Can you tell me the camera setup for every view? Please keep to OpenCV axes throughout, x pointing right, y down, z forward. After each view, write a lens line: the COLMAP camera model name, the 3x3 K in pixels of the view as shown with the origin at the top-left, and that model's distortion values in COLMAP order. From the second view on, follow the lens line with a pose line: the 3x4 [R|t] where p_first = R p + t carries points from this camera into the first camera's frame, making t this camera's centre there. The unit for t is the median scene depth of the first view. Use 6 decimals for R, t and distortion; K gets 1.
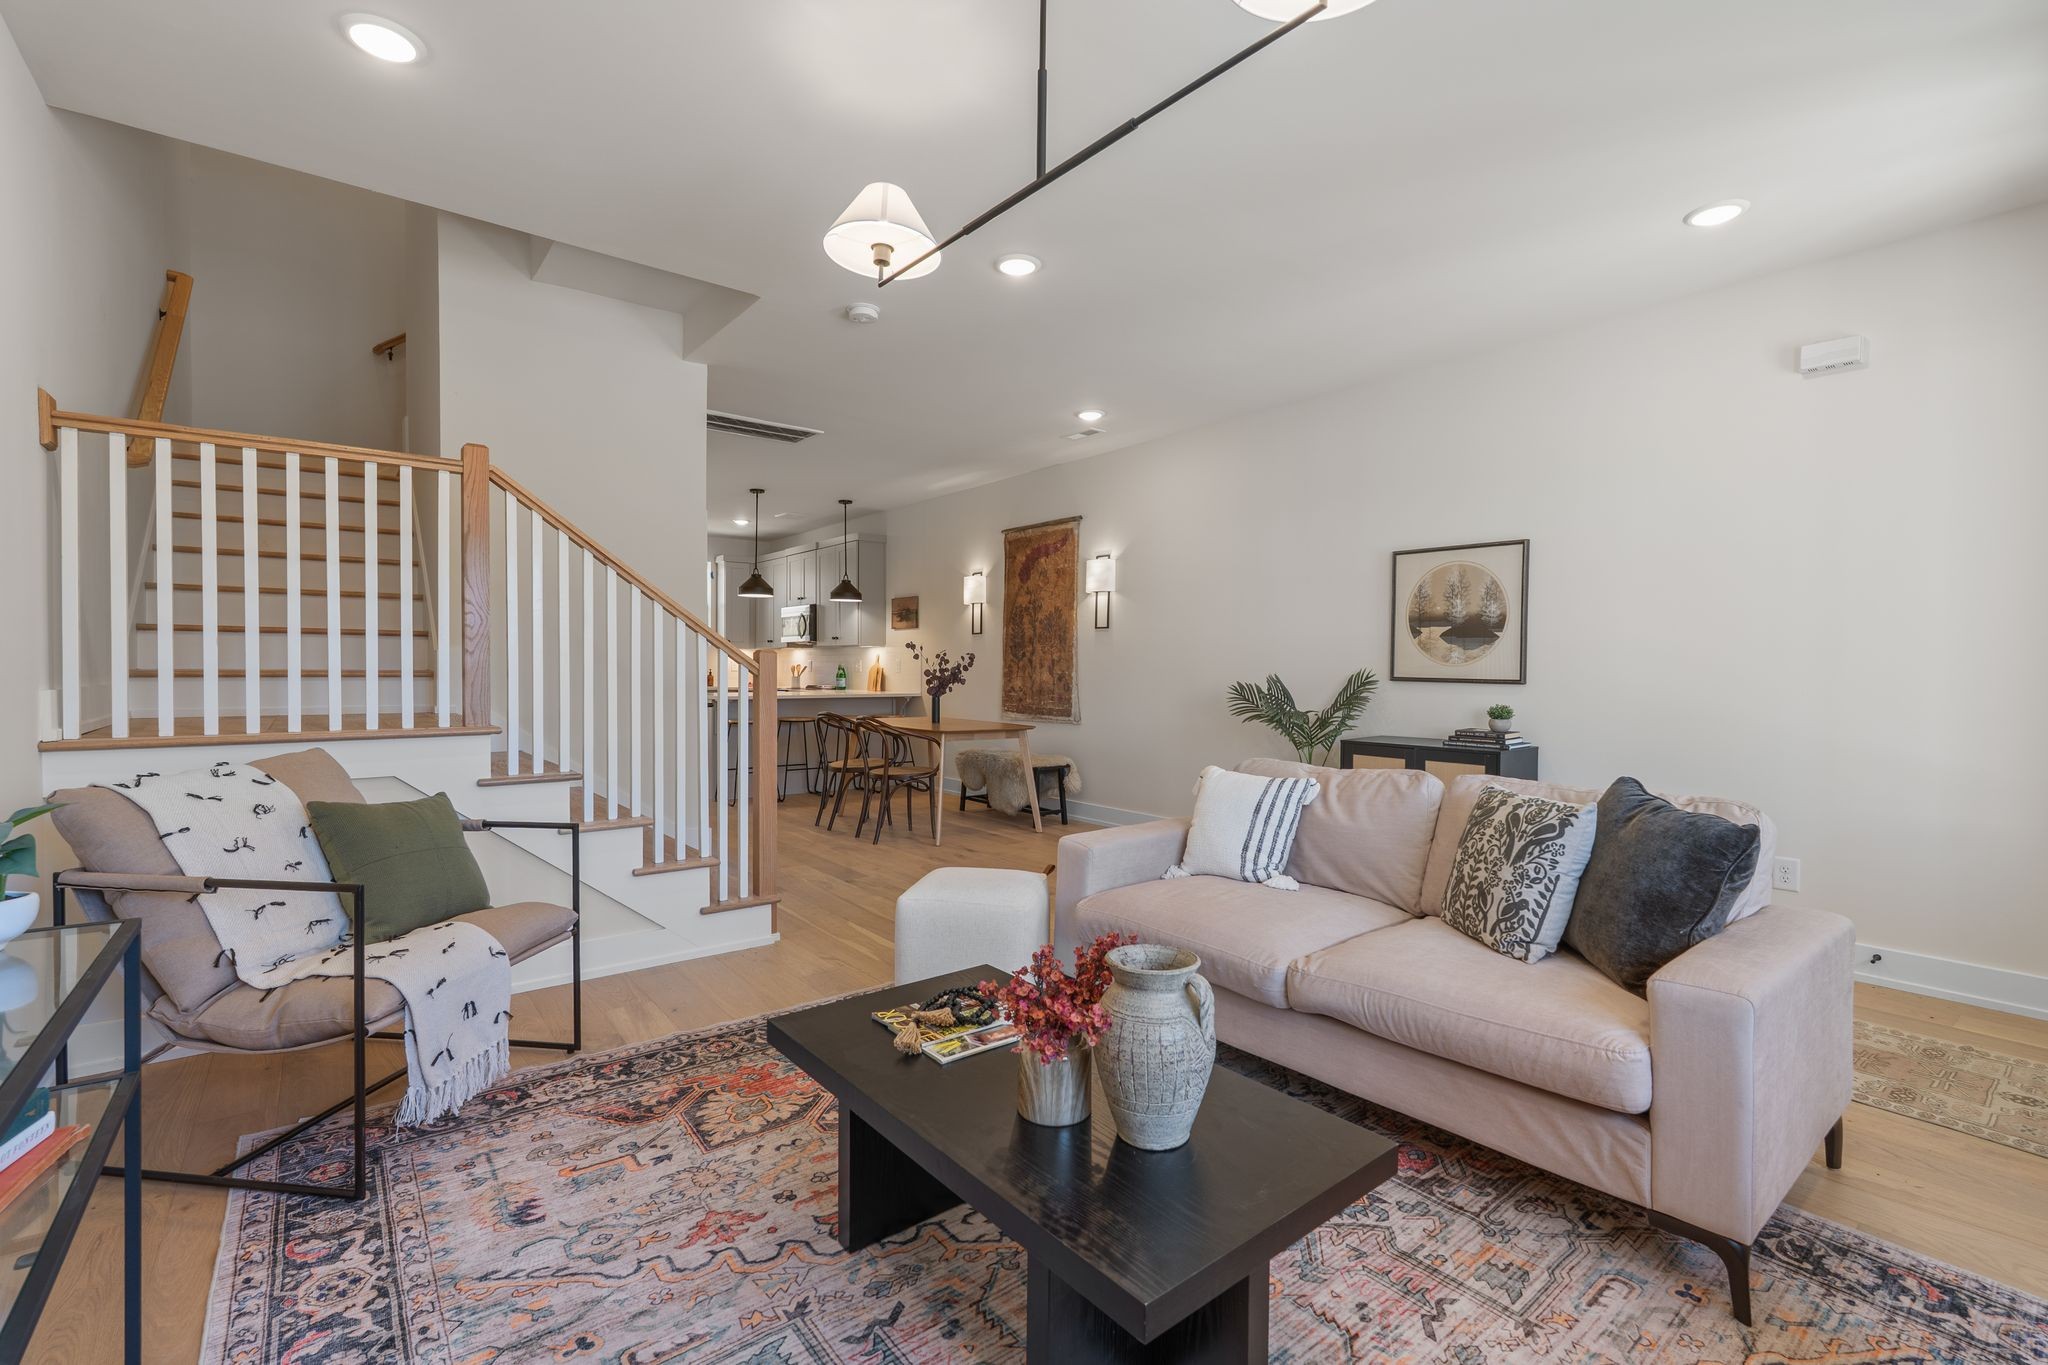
lens RADIAL K [[921.7, 0, 1016.3], [0, 921.7, 681.3], [0, 0, 1]] dist [-0.001681, -0.000175]
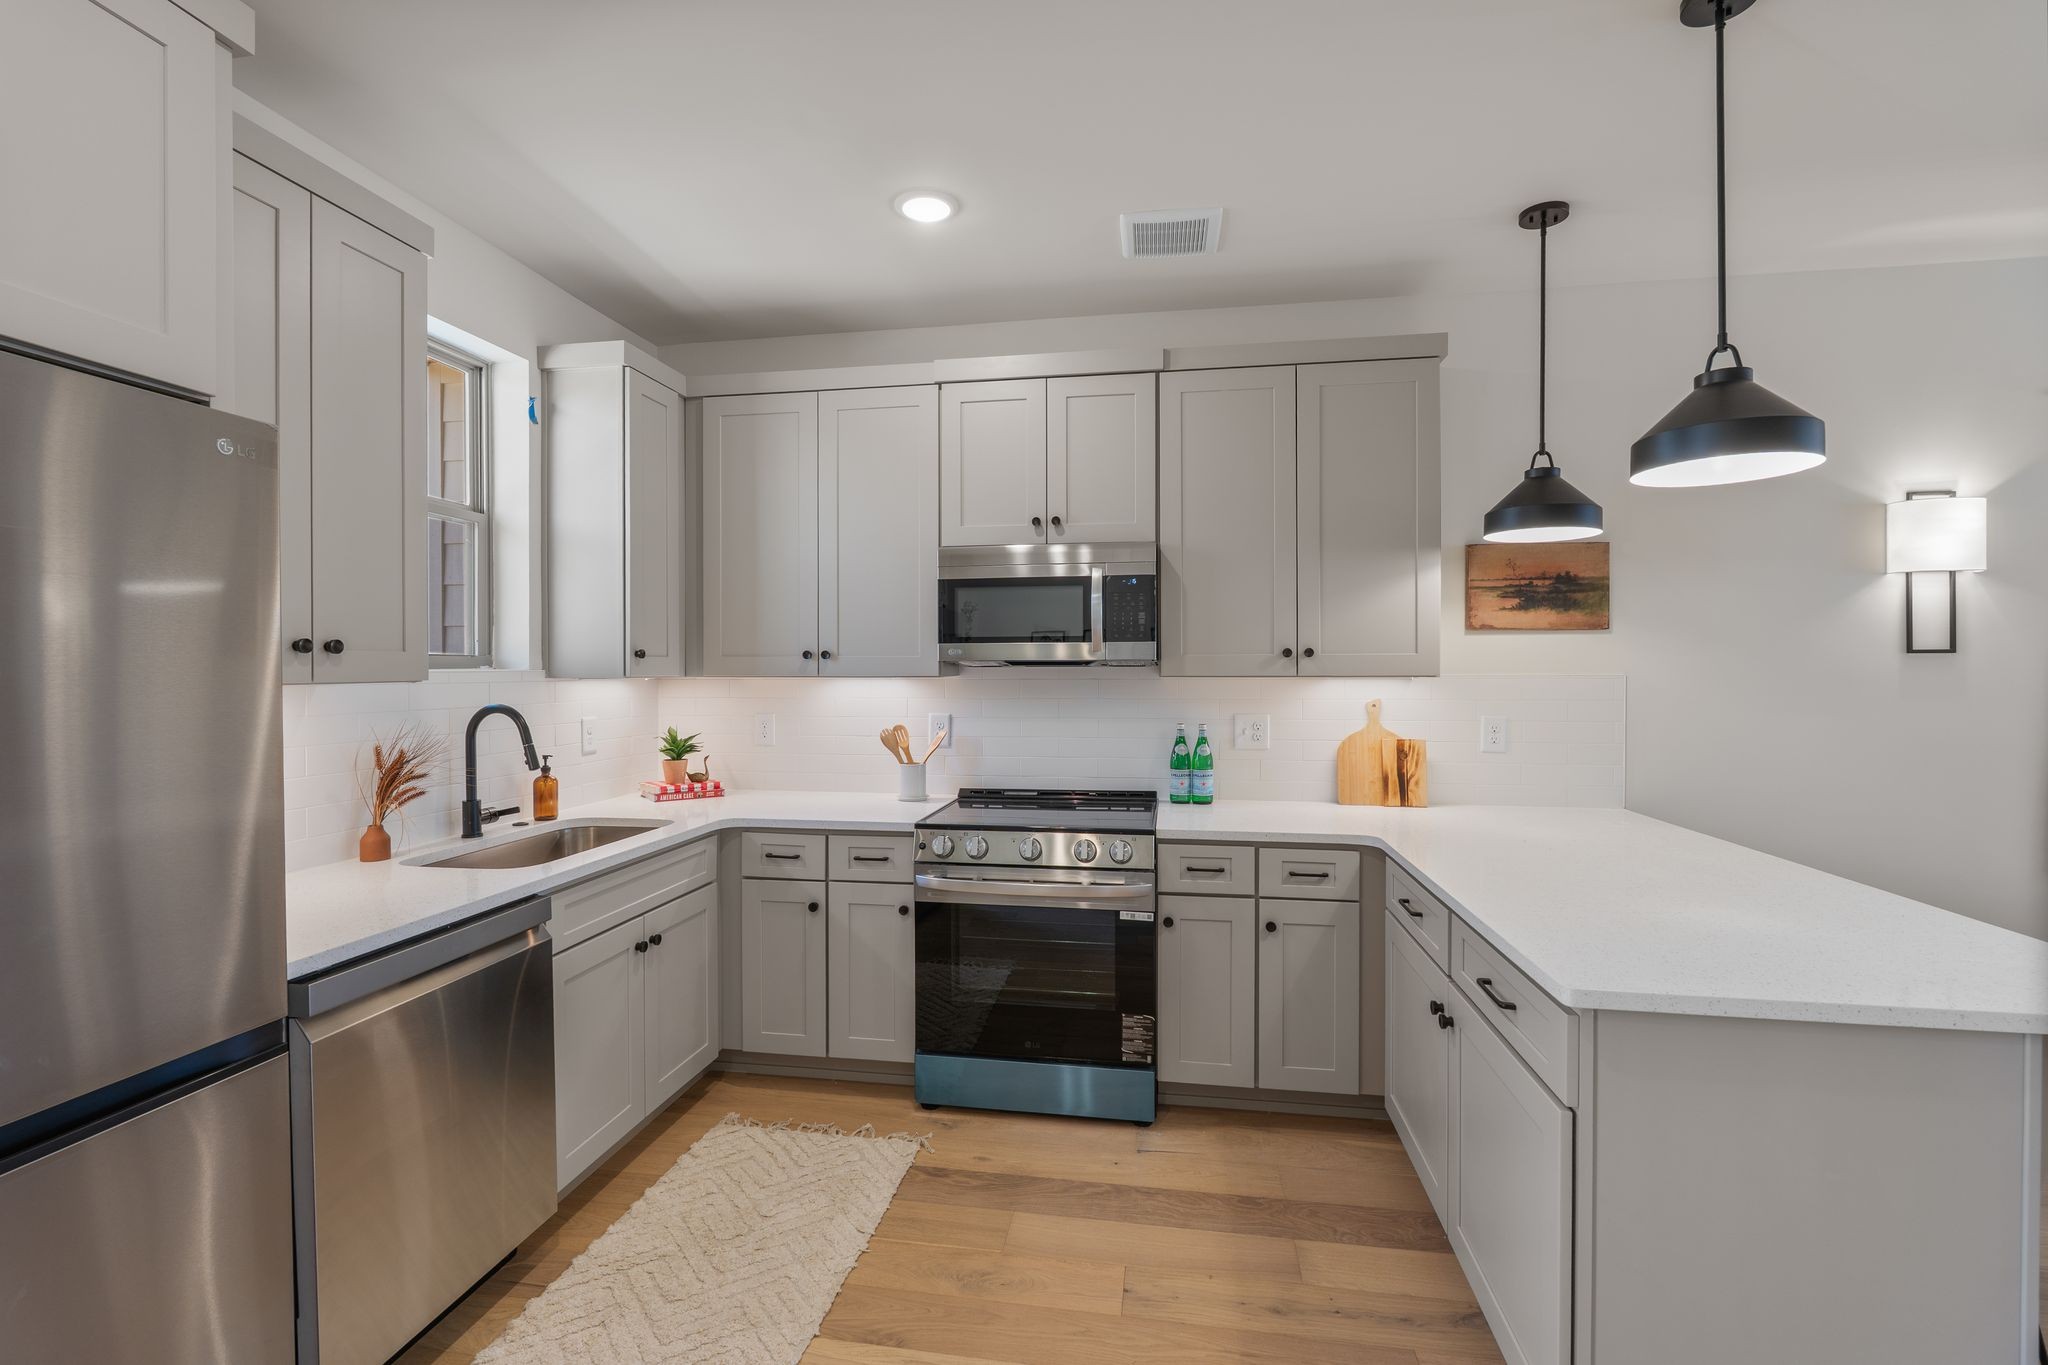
lens RADIAL K [[921.7, 0, 1015.7], [0, 921.7, 680.7], [0, 0, 1]] dist [-0.001681, -0.000175]
pose [[0.742057, -0.018554, 0.670080, -0.622617], [0.016480, 0.999820, 0.009434, -0.053454], [-0.670134, 0.004042, 0.742229, 1.044329]]
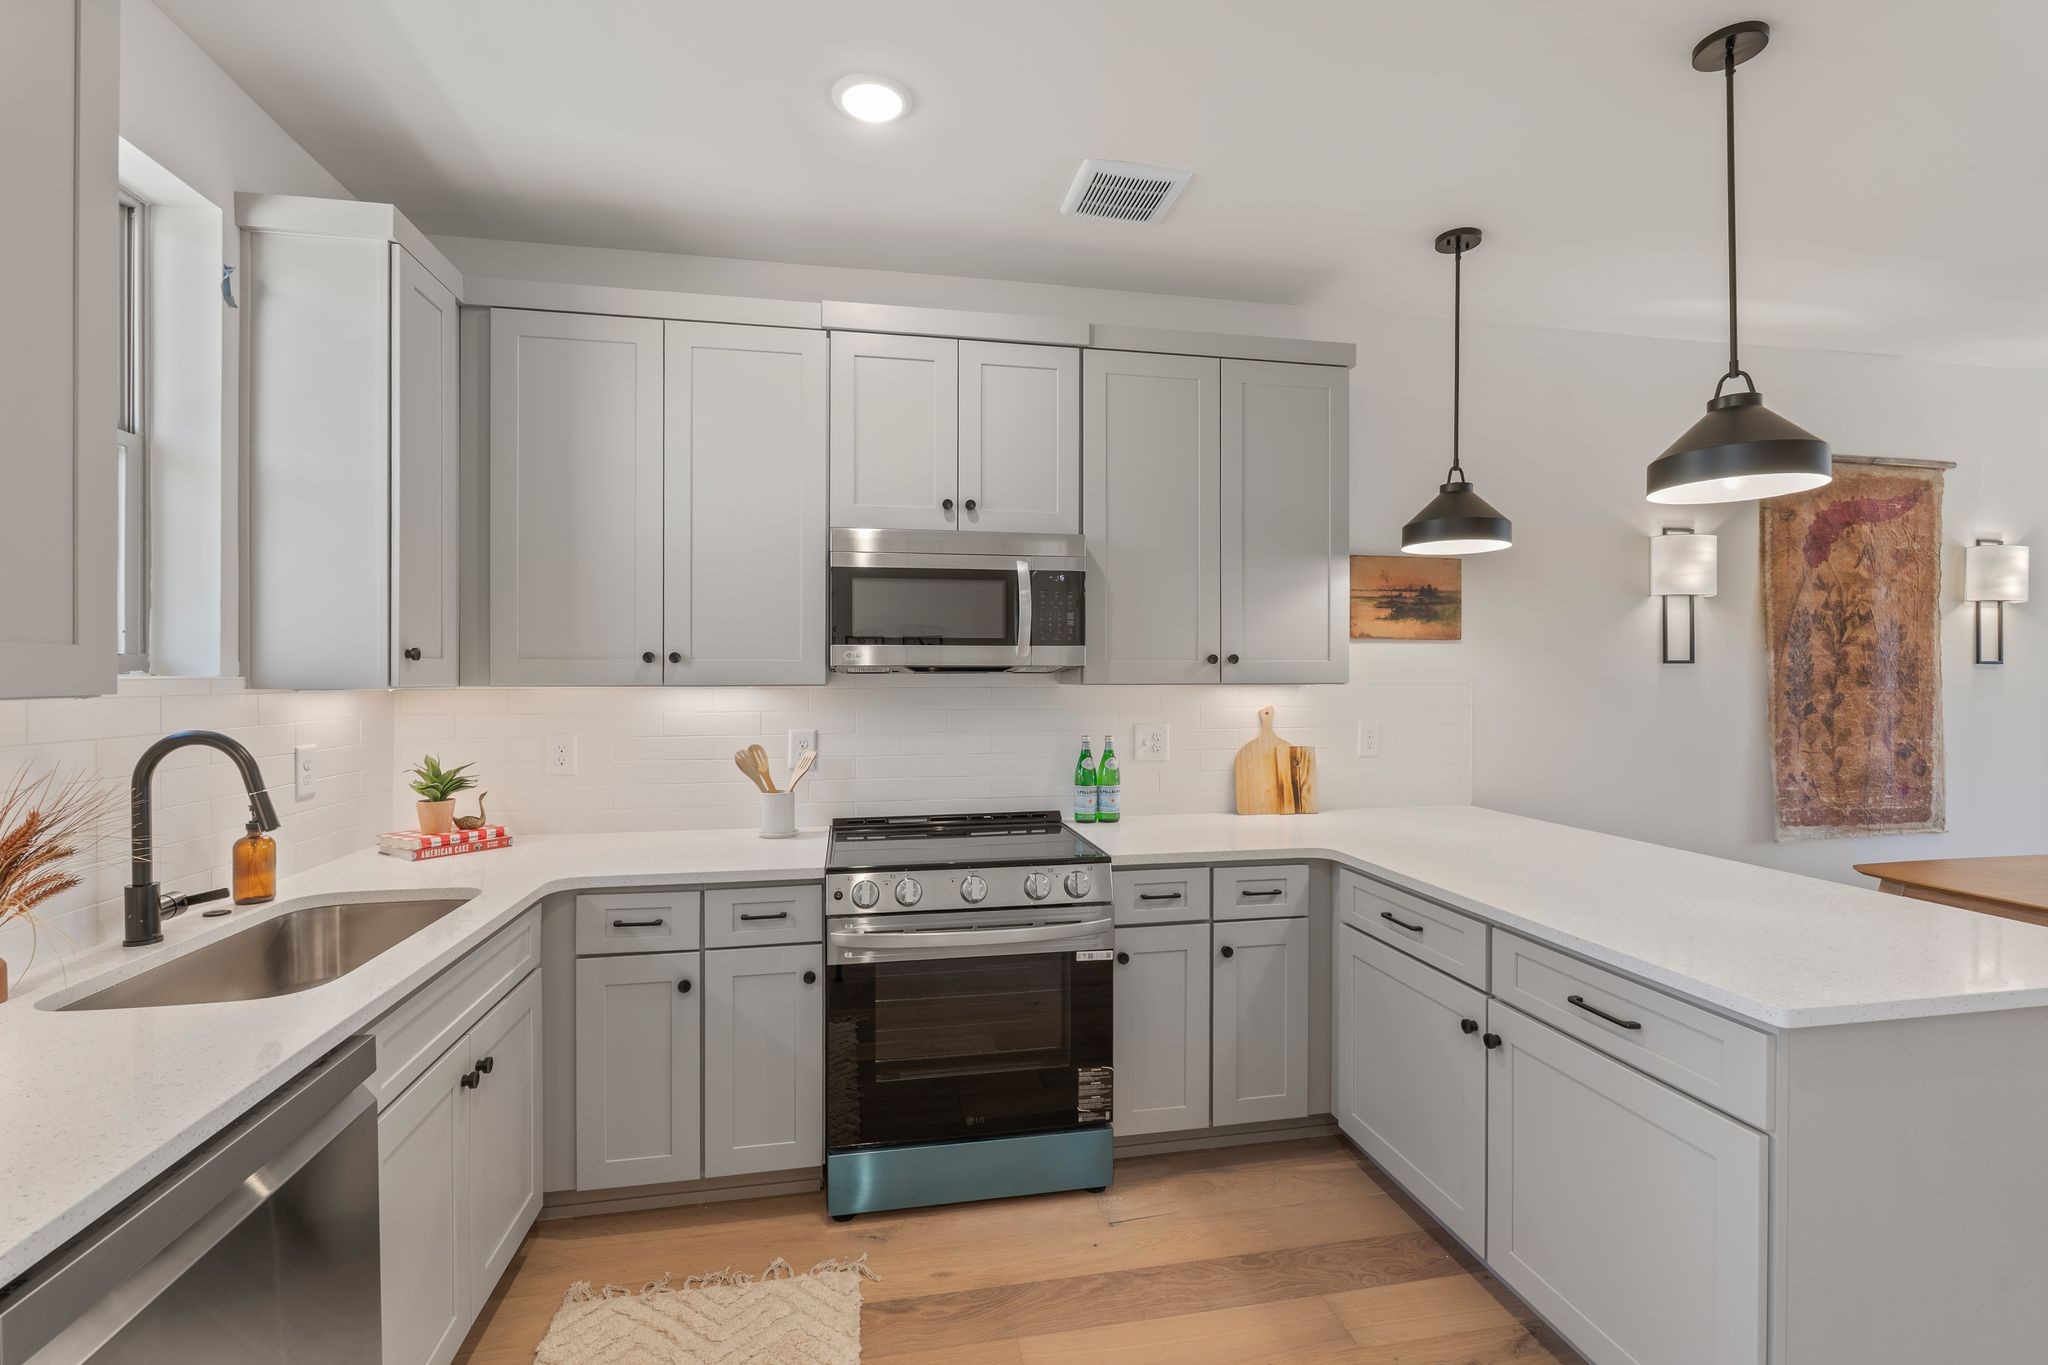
lens RADIAL K [[921.7, 0, 1024.8], [0, 921.7, 682.0], [0, 0, 1]] dist [-0.001681, -0.000175]
pose [[0.456394, -0.015119, 0.889649, -0.641658], [0.015885, 0.999835, 0.008843, -0.055035], [-0.889636, 0.010096, 0.456559, 1.161470]]
